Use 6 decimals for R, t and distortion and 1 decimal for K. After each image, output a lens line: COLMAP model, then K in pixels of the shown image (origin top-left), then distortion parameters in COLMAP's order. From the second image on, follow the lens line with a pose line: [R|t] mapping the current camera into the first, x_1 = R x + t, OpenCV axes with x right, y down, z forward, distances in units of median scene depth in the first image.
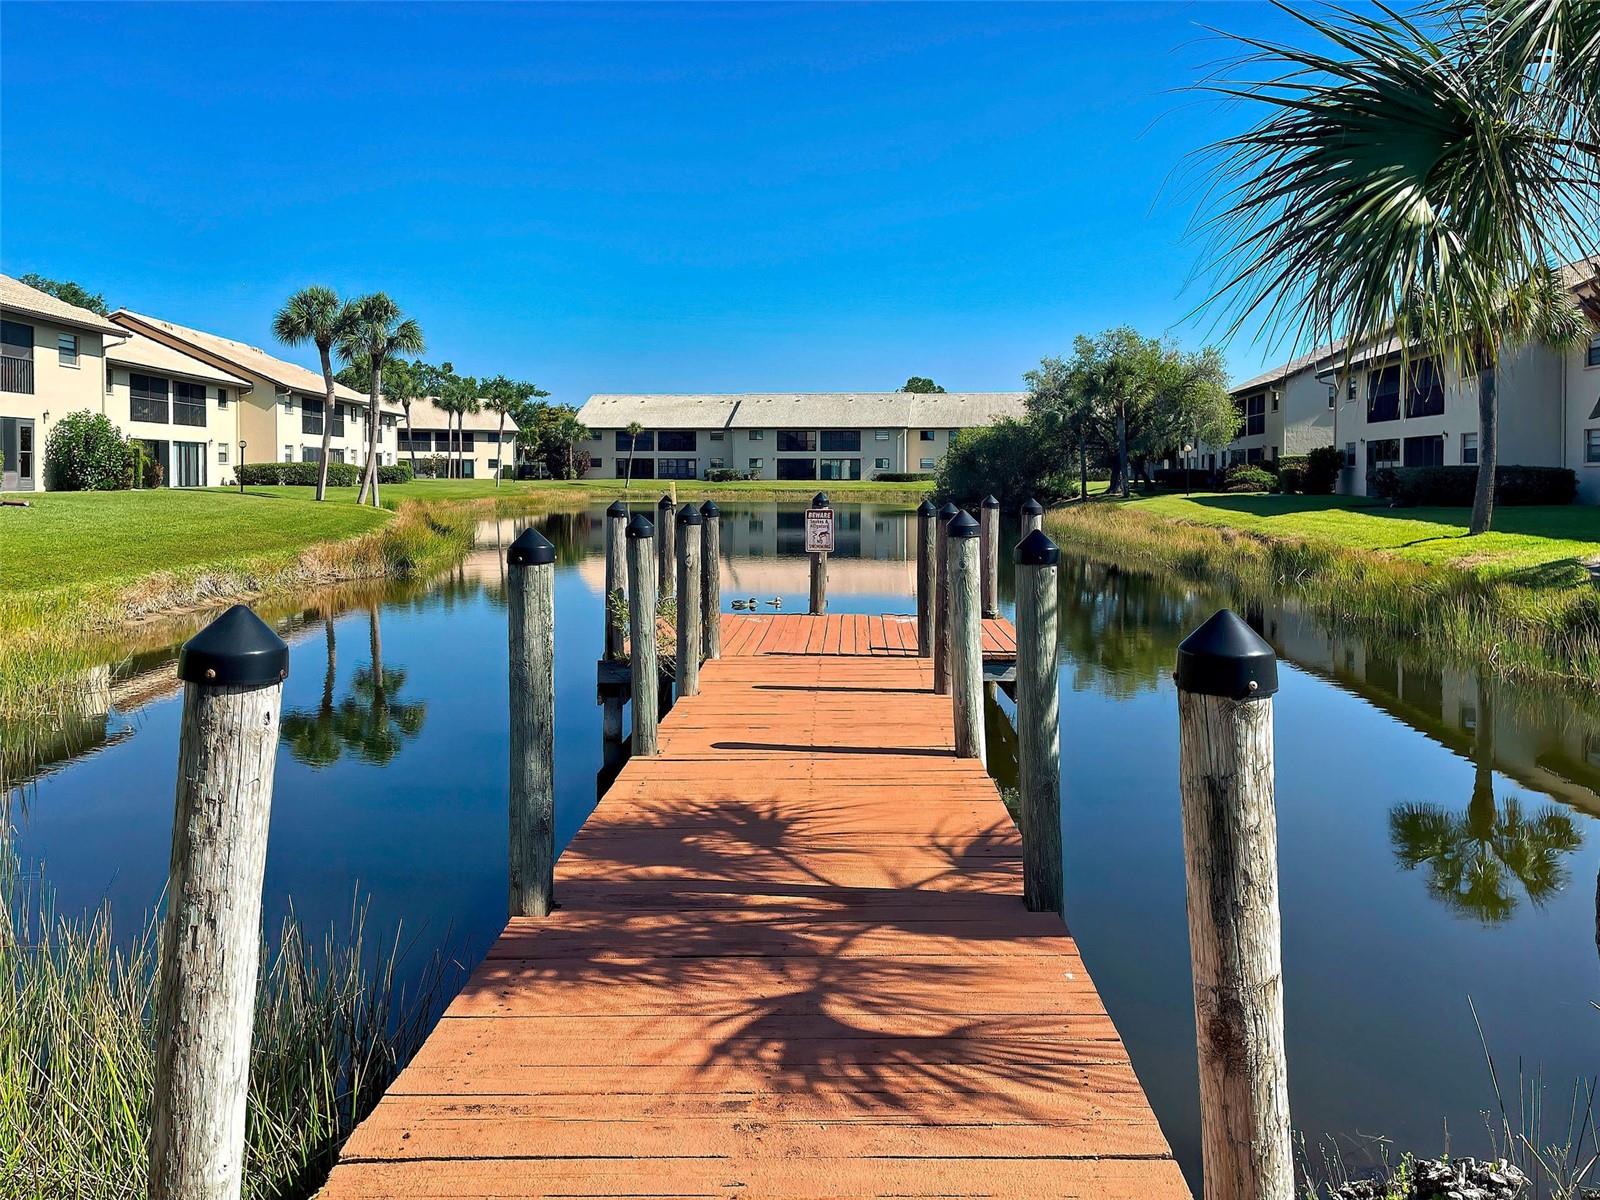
lens RADIAL K [[1222.0, 0, 846.4], [0, 1222.0, 487.7], [0, 0, 1]] dist [0.006647, 0.003040]
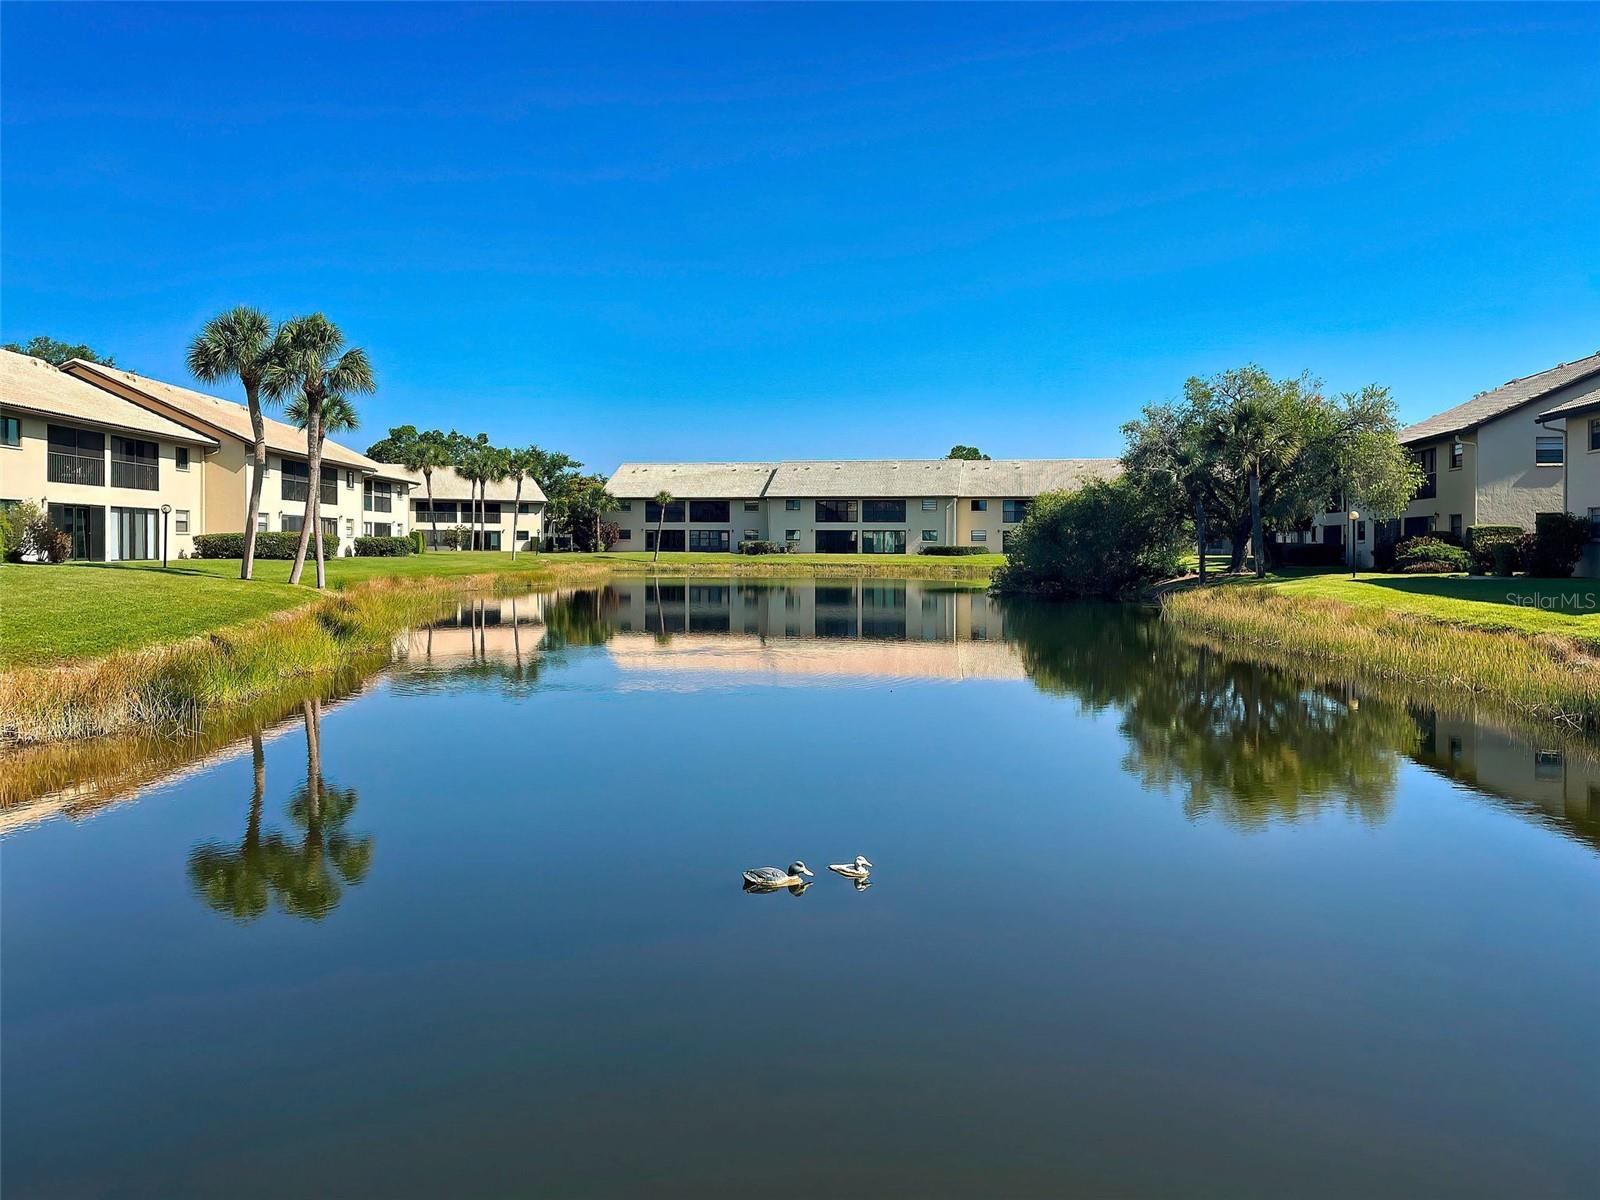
lens RADIAL K [[1187.9, 0, 797.7], [0, 1187.9, 554.5], [0, 0, 1]] dist [-0.004018, -0.000832]
pose [[0.997615, 0.002978, -0.068961, -0.008134], [-0.003307, 0.999984, -0.004658, -0.001240], [0.068946, 0.004875, 0.997608, 0.100817]]
